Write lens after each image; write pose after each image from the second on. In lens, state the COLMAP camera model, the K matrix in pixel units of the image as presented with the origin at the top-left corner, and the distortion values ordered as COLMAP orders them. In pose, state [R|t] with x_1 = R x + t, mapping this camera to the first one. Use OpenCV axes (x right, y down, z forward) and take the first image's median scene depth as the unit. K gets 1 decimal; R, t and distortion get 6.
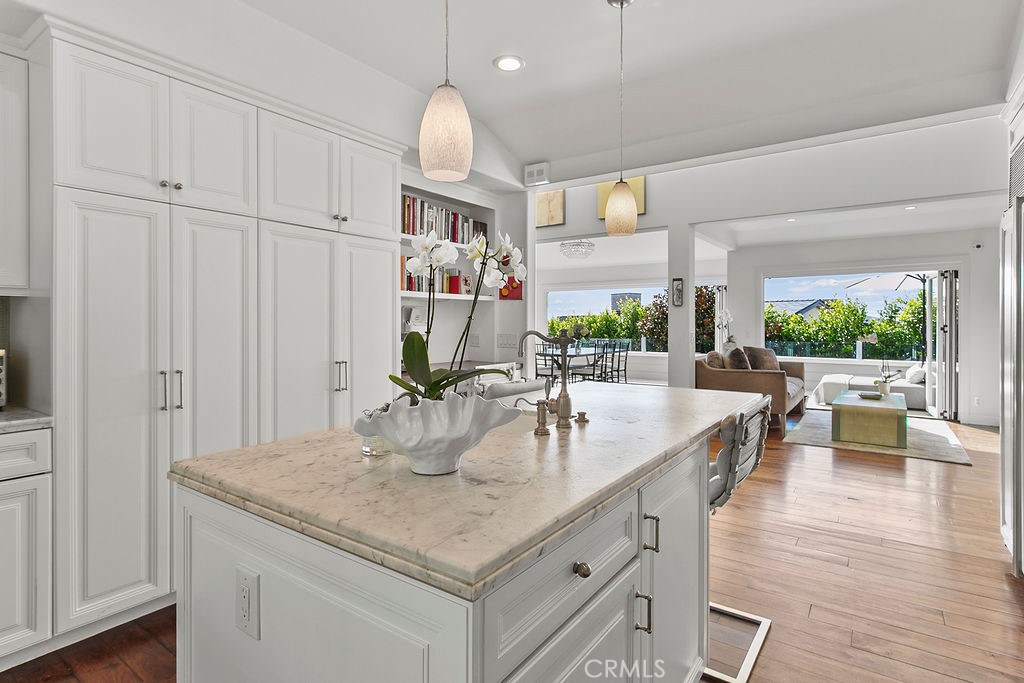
lens RADIAL K [[502.7, 0, 518.1], [0, 502.7, 323.2], [0, 0, 1]] dist [0.006358, -0.000554]
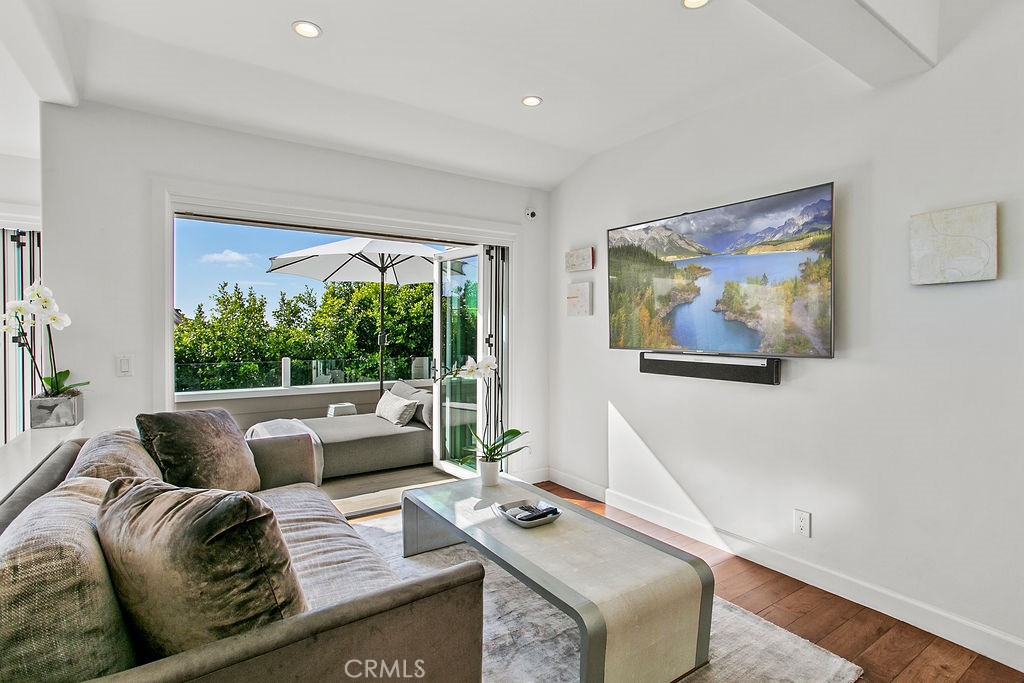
lens RADIAL K [[502.7, 0, 512.3], [0, 502.7, 337.6], [0, 0, 1]] dist [0.006358, -0.000554]
pose [[0.345673, -0.017765, 0.938187, 0.231607], [-0.001817, 0.999806, 0.019601, -0.003553], [-0.938353, -0.008480, 0.345574, 0.647048]]
